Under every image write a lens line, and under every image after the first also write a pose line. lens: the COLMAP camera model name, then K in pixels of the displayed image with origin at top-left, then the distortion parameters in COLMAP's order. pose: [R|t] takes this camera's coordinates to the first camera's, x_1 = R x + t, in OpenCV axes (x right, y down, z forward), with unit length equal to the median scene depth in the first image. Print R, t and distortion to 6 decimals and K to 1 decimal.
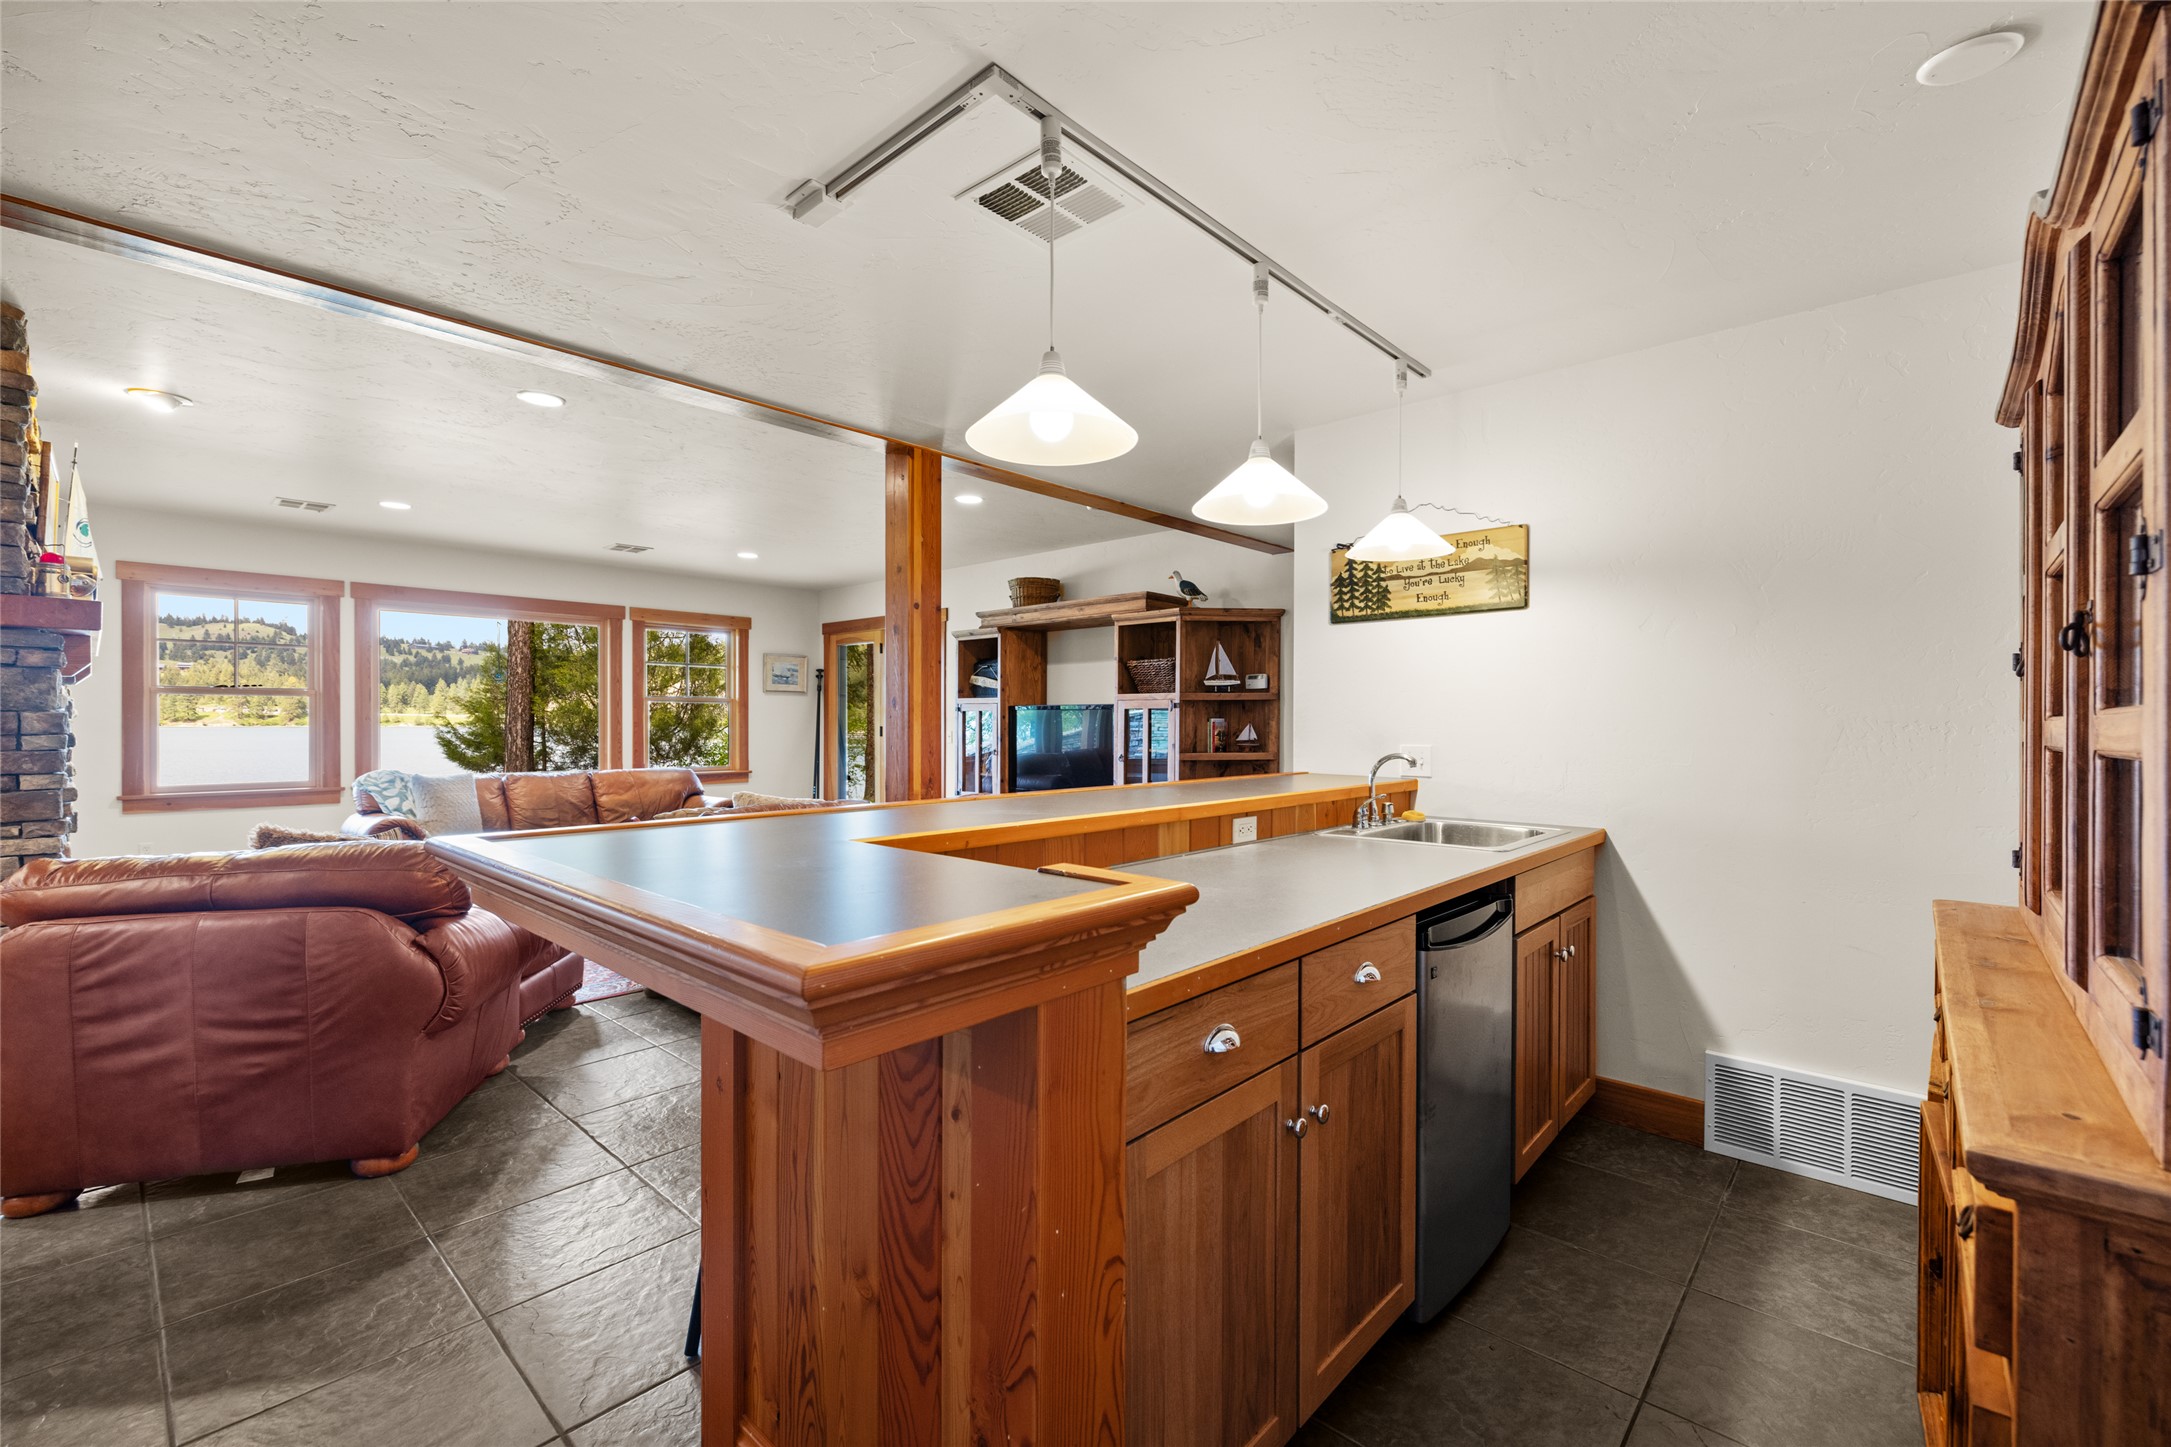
lens RADIAL K [[909.1, 0, 1085.3], [0, 909.1, 725.0], [0, 0, 1]] dist [-0.000436, -0.000102]
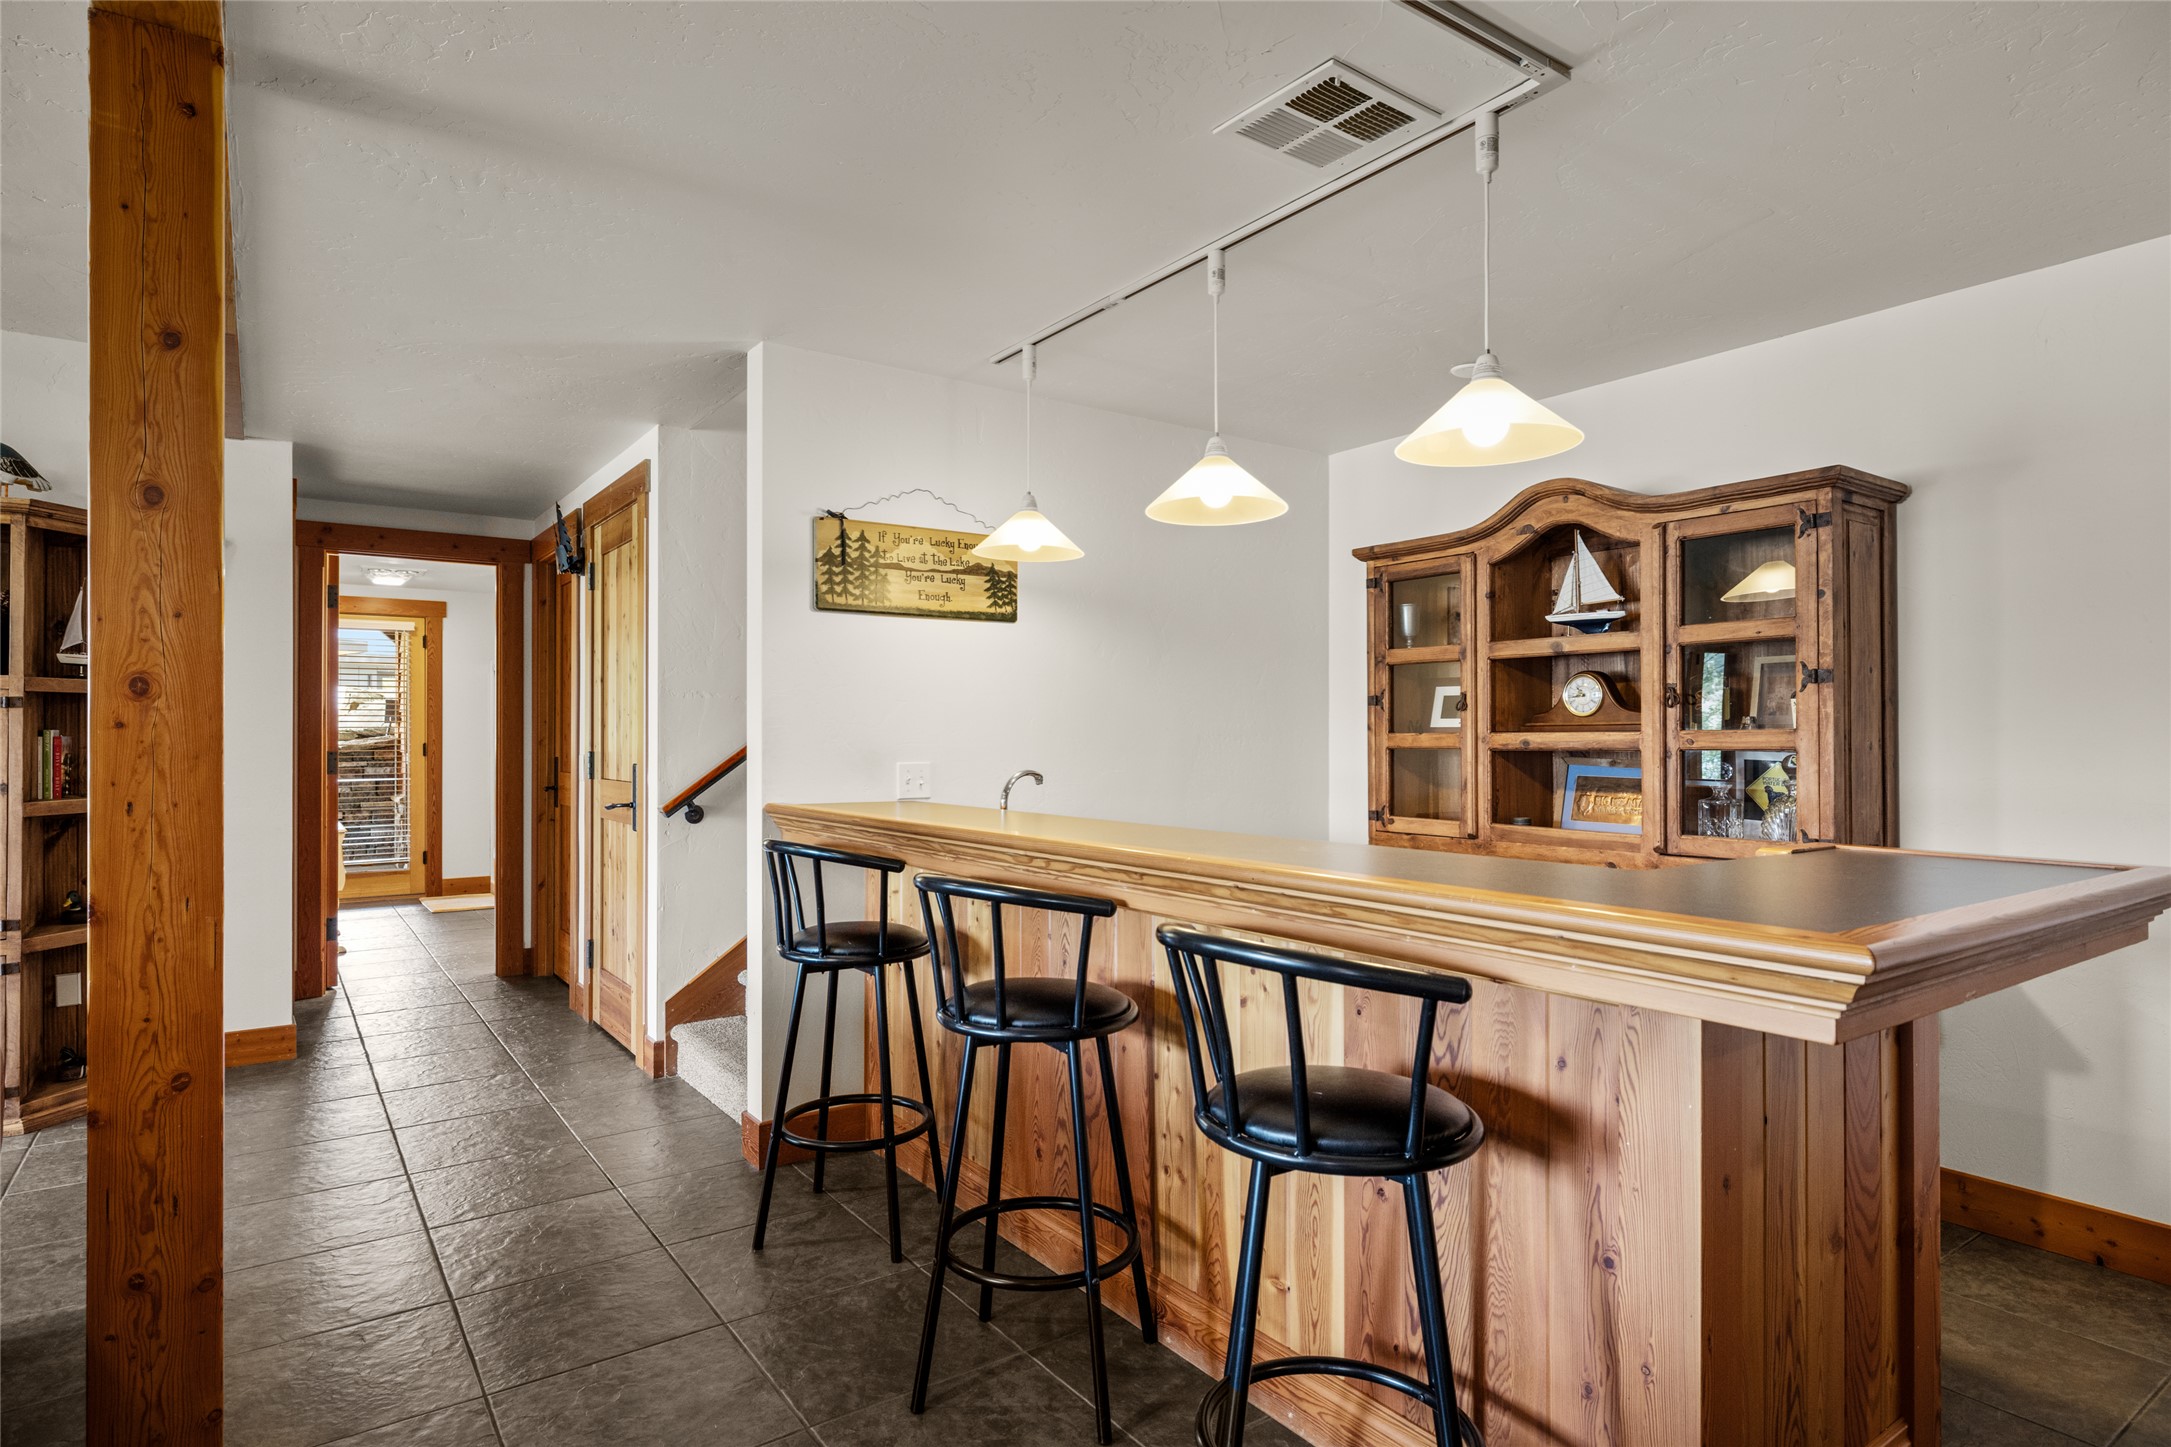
lens RADIAL K [[1150.7, 0, 1089.8], [0, 1150.7, 734.7], [0, 0, 1]] dist [0.000431, -0.005757]
pose [[0.215019, -0.001787, 0.976608, -0.670808], [0.004354, 0.999990, 0.000871, -0.004074], [-0.976600, 0.004065, 0.215024, 0.582991]]
